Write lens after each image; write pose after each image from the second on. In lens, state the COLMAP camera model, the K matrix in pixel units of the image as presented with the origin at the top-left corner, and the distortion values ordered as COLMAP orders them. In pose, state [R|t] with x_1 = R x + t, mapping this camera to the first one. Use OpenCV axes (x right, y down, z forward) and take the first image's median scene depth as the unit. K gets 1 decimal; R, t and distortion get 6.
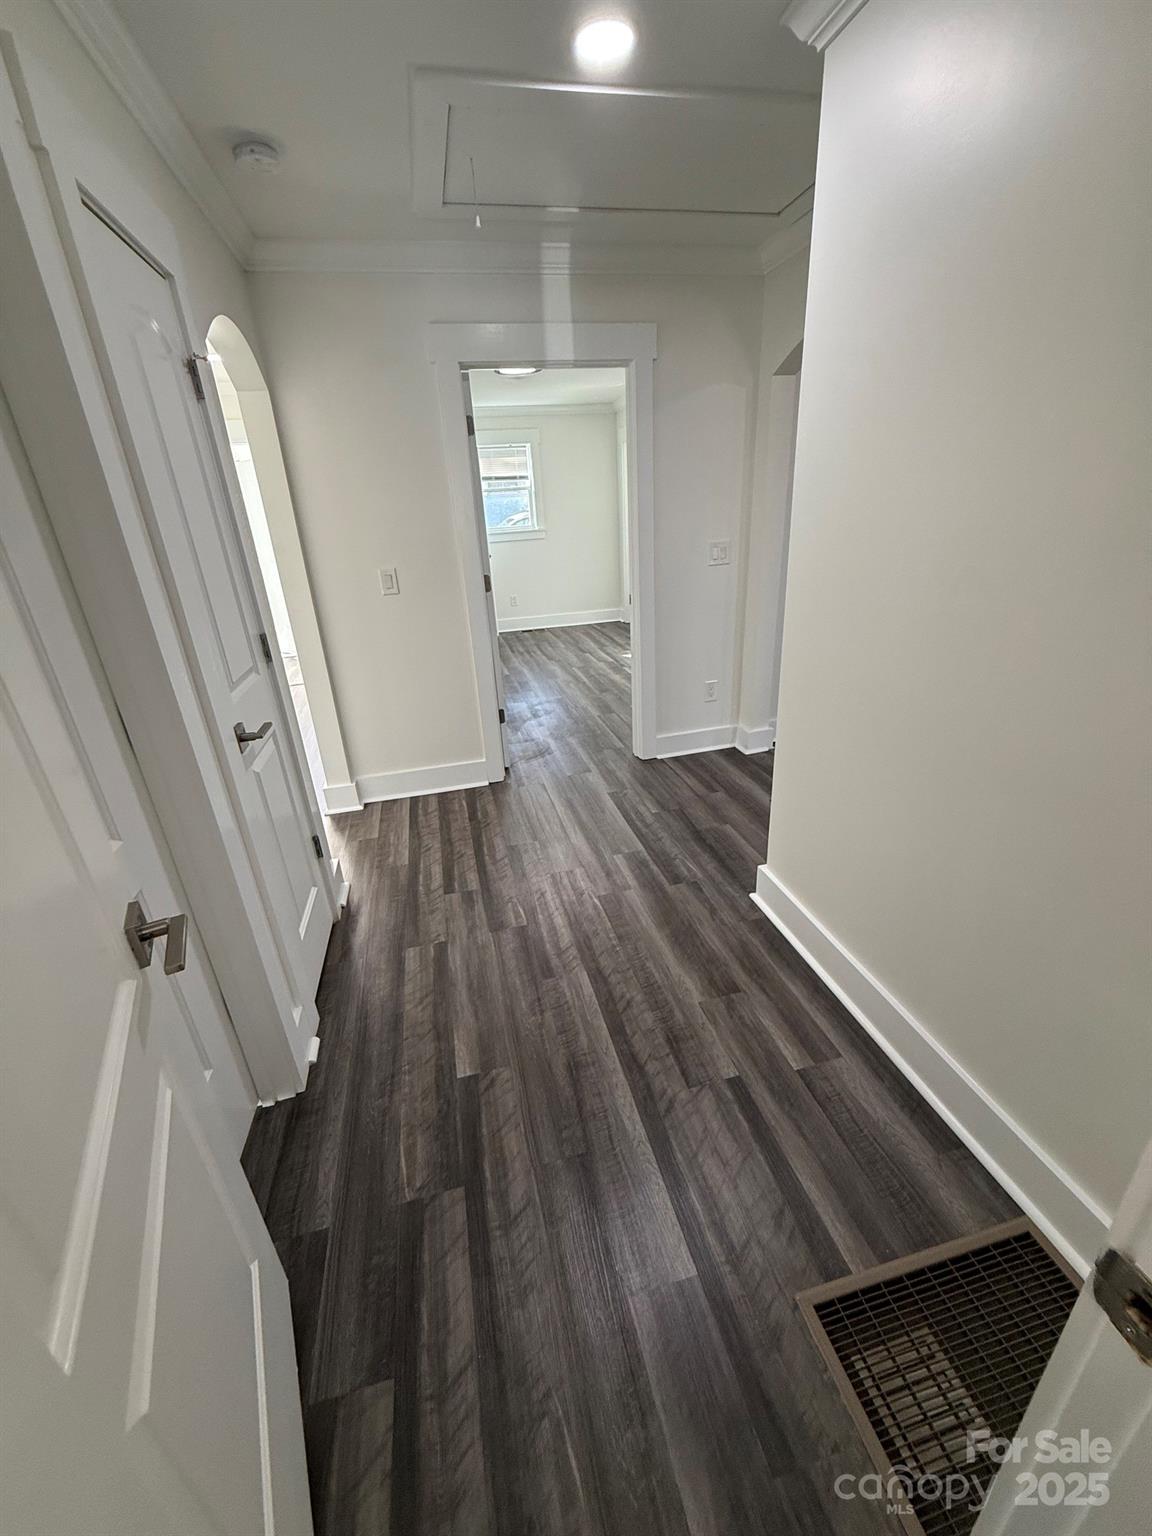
lens RADIAL K [[611.5, 0, 577.2], [0, 611.5, 763.4], [0, 0, 1]] dist [-0.000348, 0.000536]
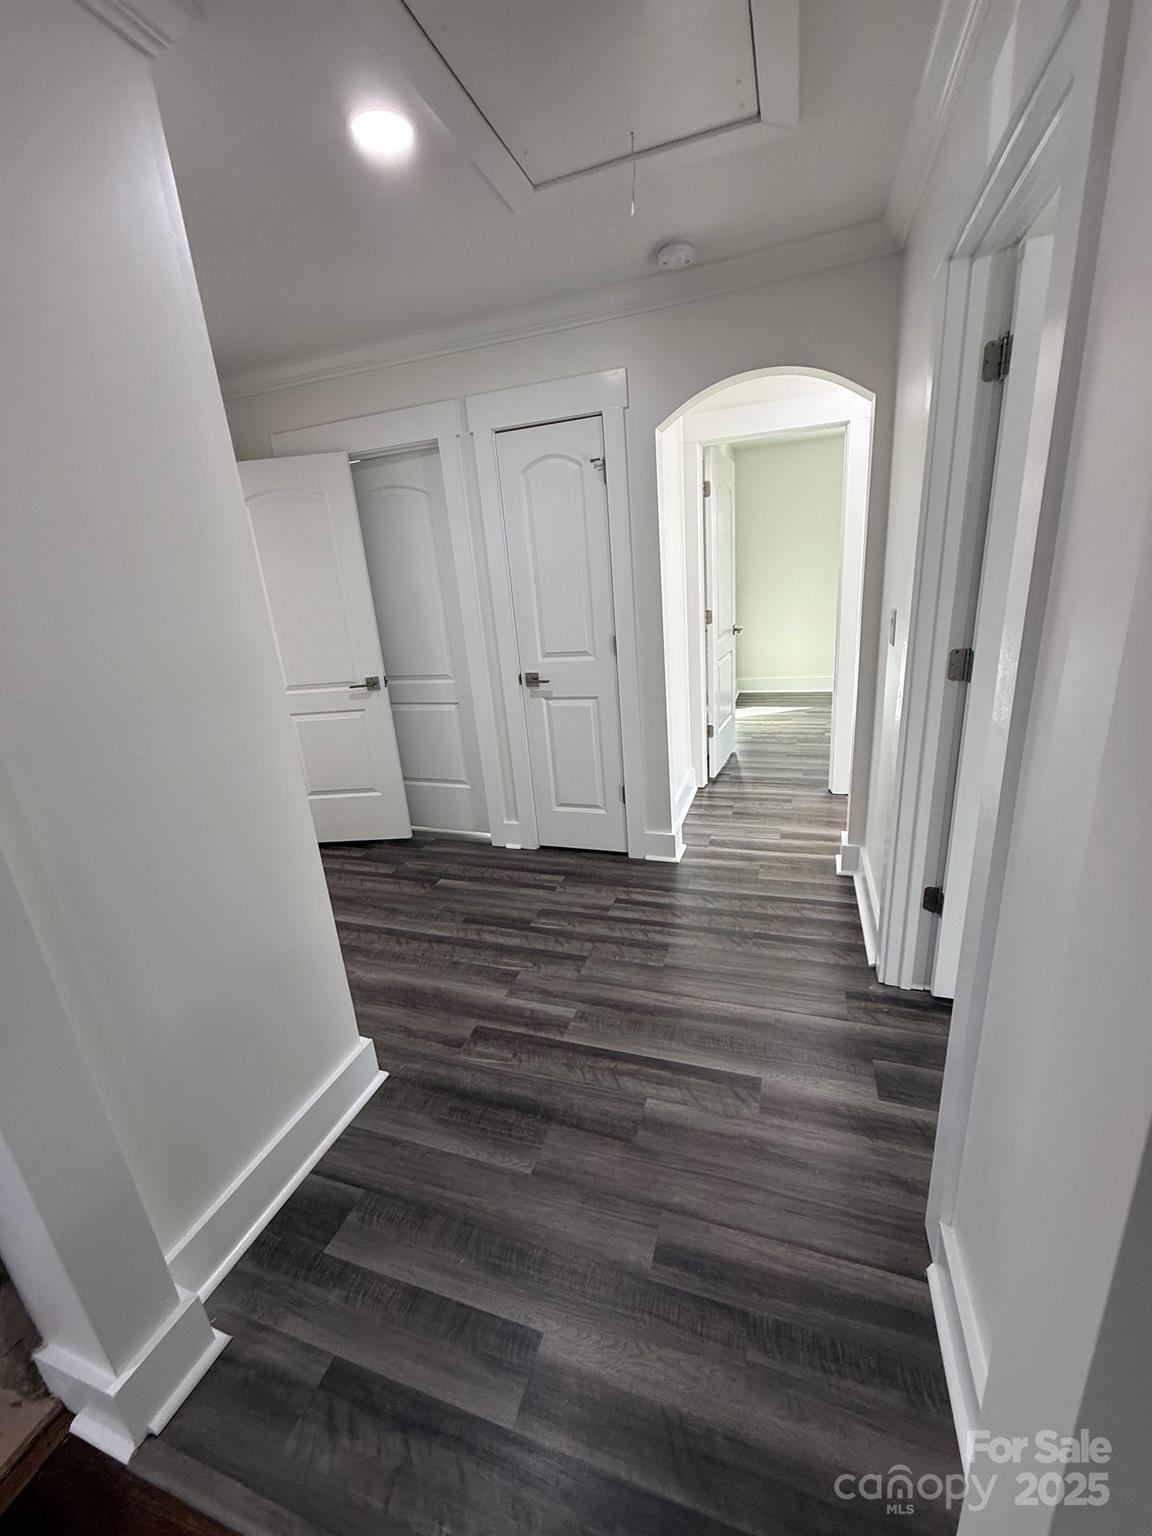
lens RADIAL K [[611.5, 0, 577.2], [0, 611.5, 763.4], [0, 0, 1]] dist [-0.000348, 0.000536]
pose [[-0.532901, 0.342613, -0.773714, 0.728433], [-0.228339, 0.822218, 0.521362, -0.670850], [0.814787, 0.454503, -0.359929, 1.520126]]
